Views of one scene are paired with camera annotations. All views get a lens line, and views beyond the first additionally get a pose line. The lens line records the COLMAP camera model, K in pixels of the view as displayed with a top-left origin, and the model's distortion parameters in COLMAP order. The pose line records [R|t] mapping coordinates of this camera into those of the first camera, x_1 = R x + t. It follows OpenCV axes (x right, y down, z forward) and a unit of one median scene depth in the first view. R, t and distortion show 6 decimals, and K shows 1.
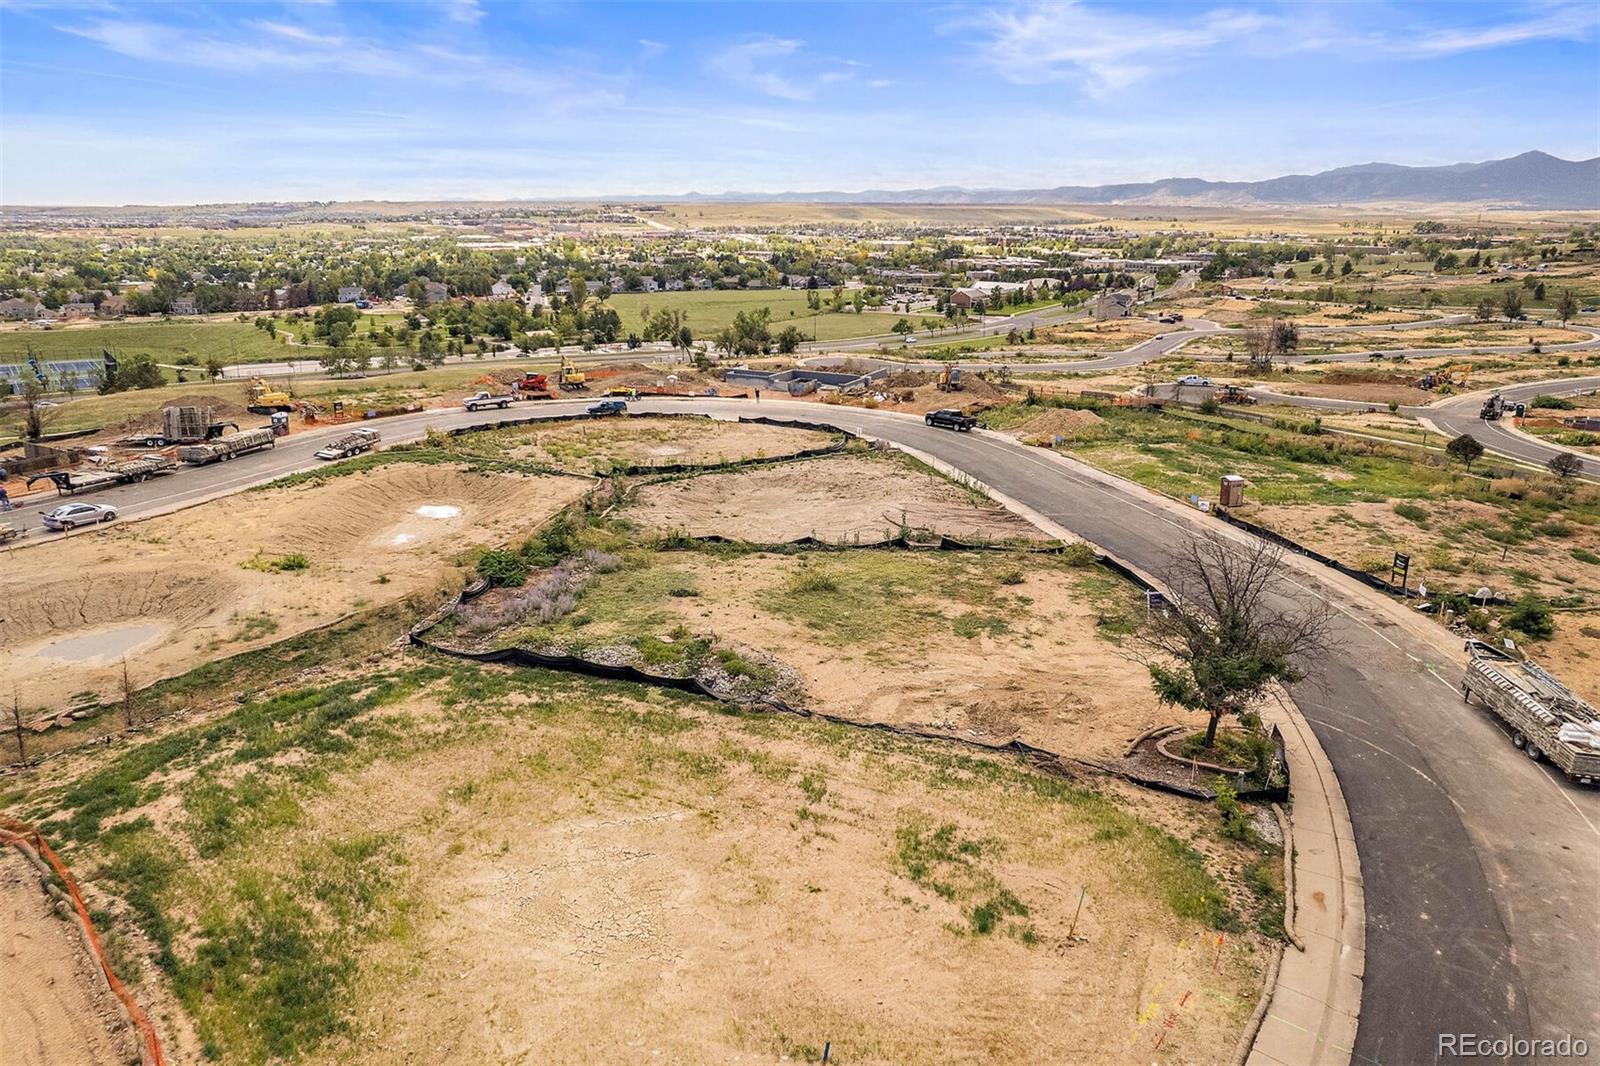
lens RADIAL K [[1023.2, 0, 798.8], [0, 1023.2, 524.0], [0, 0, 1]] dist [-0.074796, 0.066328]
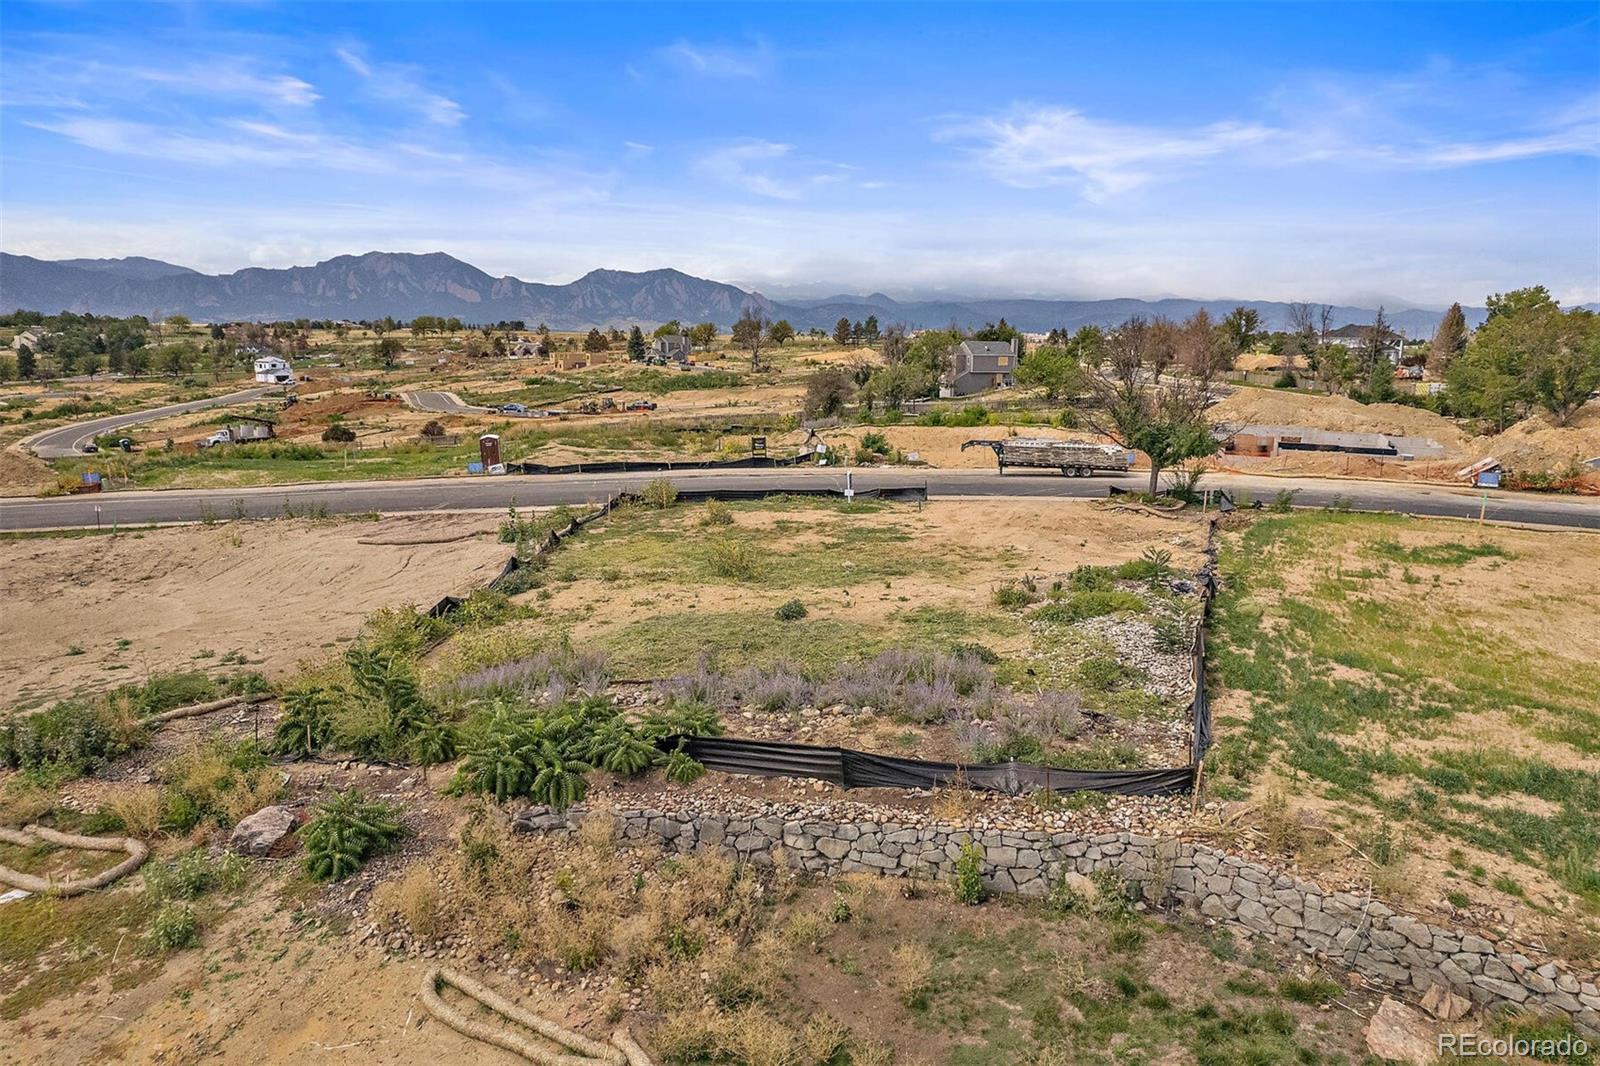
lens RADIAL K [[1023.2, 0, 798.8], [0, 1023.2, 524.0], [0, 0, 1]] dist [-0.074796, 0.066328]
pose [[0.071382, -0.193582, 0.978484, -0.648071], [0.283081, 0.944582, 0.166224, -0.065589], [-0.956436, 0.265125, 0.122226, 0.944571]]
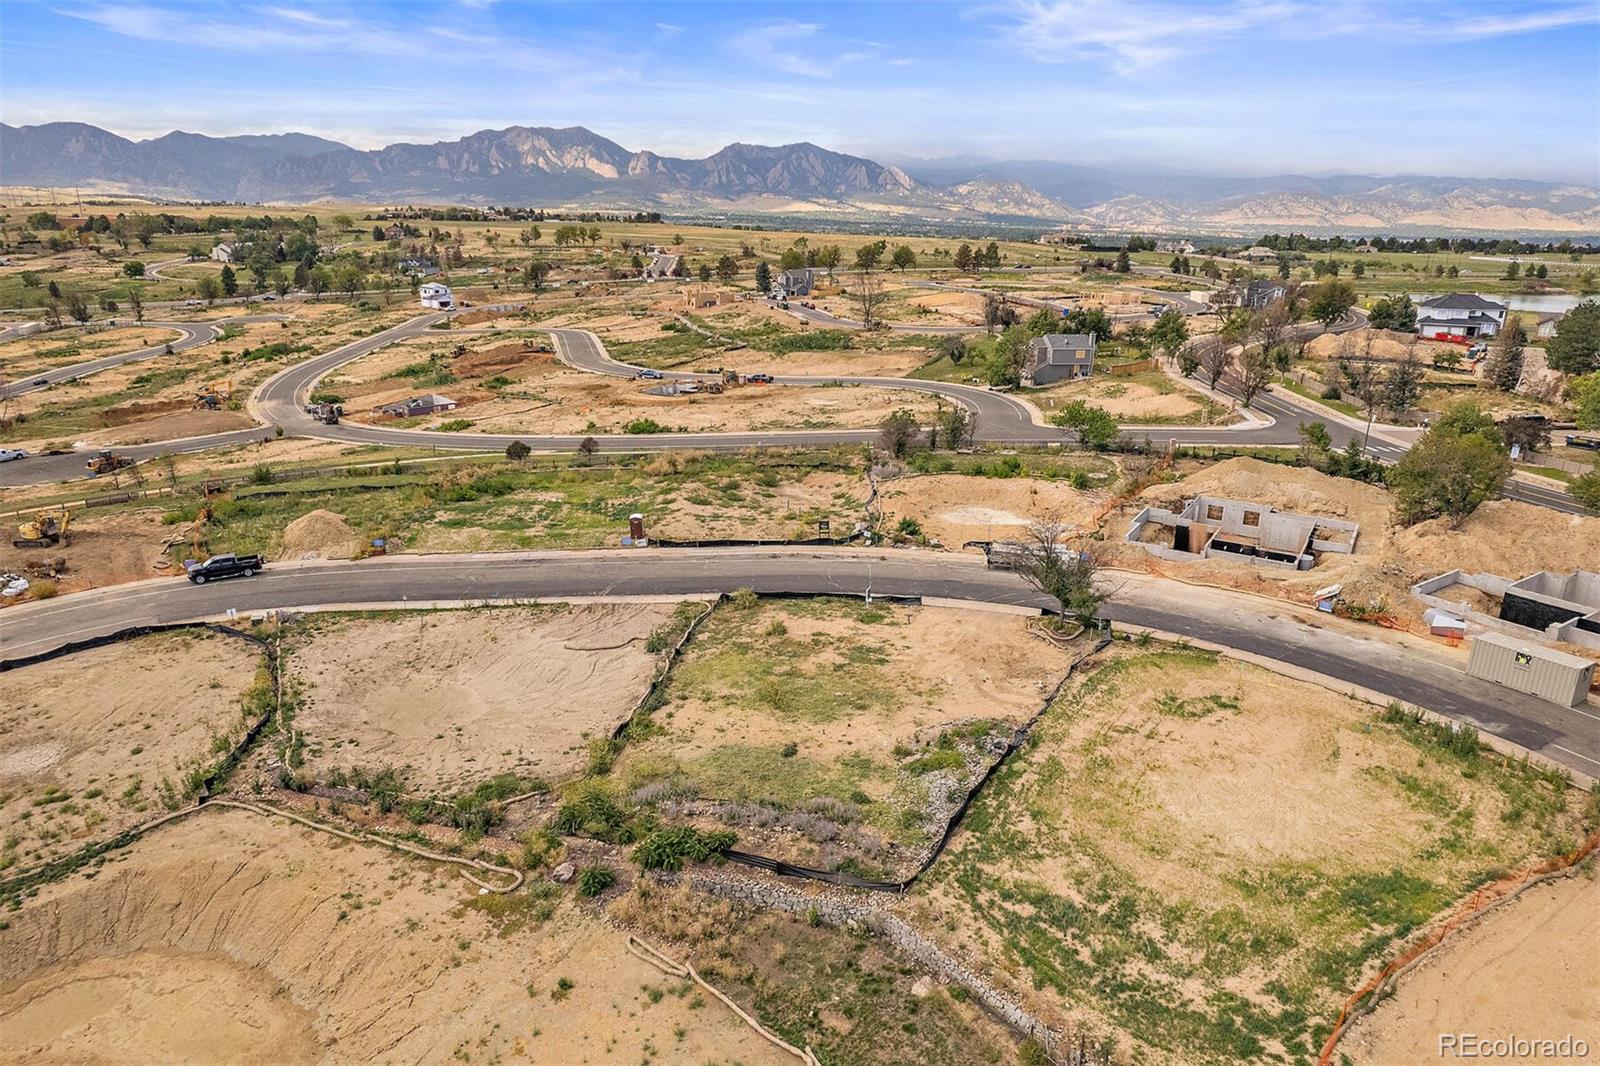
lens RADIAL K [[1023.2, 0, 798.8], [0, 1023.2, 524.0], [0, 0, 1]] dist [-0.074796, 0.066328]
pose [[0.200180, -0.300441, 0.932557, -1.071066], [0.276692, 0.930414, 0.240356, -0.421197], [-0.939877, 0.209917, 0.269380, 0.670380]]
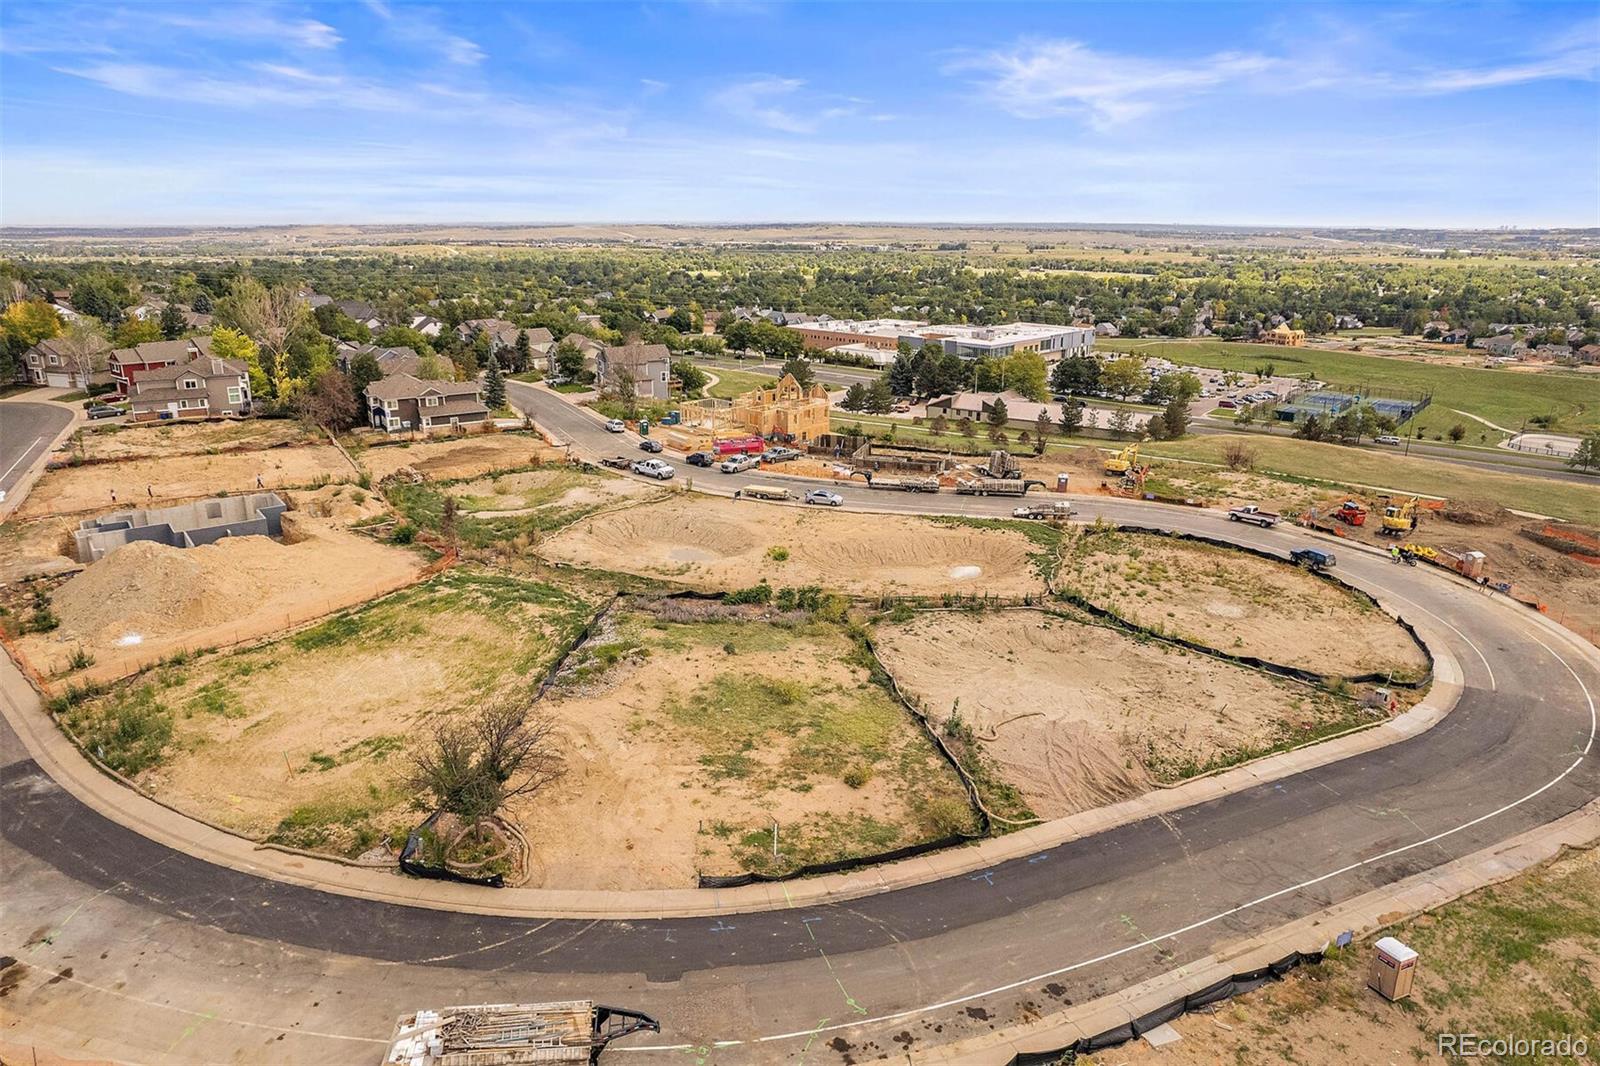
lens RADIAL K [[1023.2, 0, 798.8], [0, 1023.2, 524.0], [0, 0, 1]] dist [-0.074796, 0.066328]
pose [[0.202822, 0.272411, -0.940561, 1.200689], [-0.292109, 0.933623, 0.207411, -0.418616], [0.934631, 0.232679, 0.268933, 0.693931]]
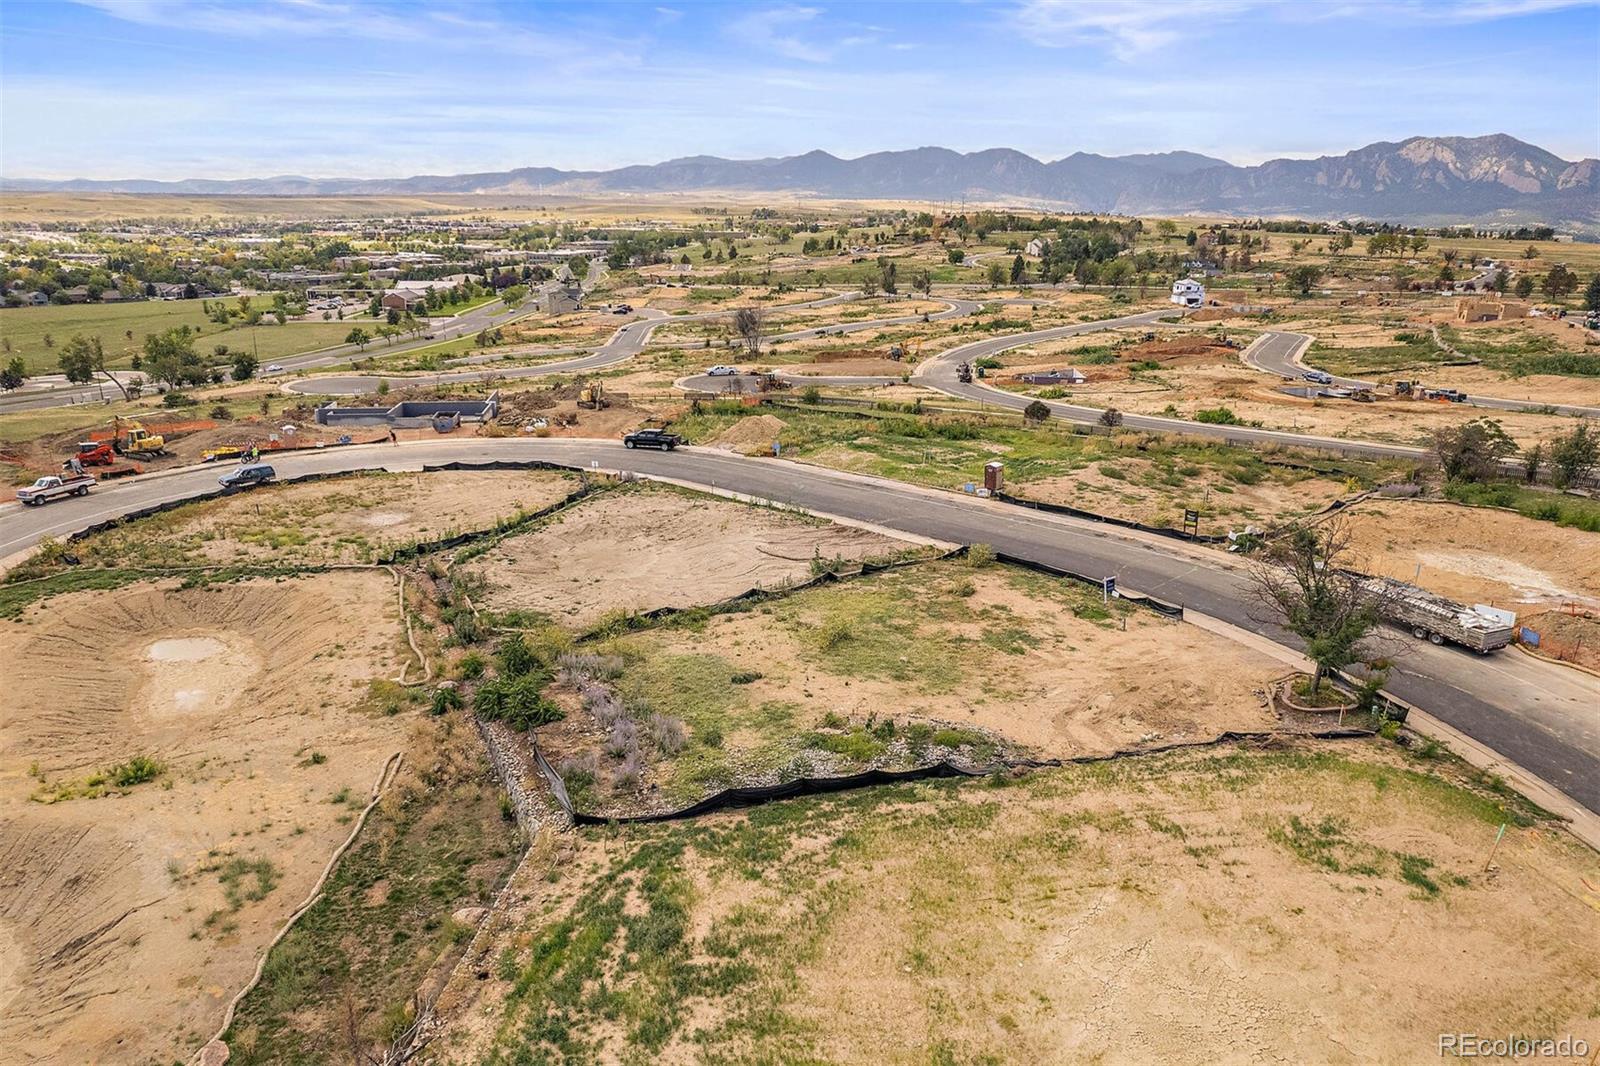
lens RADIAL K [[1023.2, 0, 798.8], [0, 1023.2, 524.0], [0, 0, 1]] dist [-0.074796, 0.066328]
pose [[0.832637, -0.162172, 0.529542, -0.546349], [0.157139, 0.986050, 0.054895, -0.112360], [-0.531057, 0.037504, 0.846505, 0.210869]]
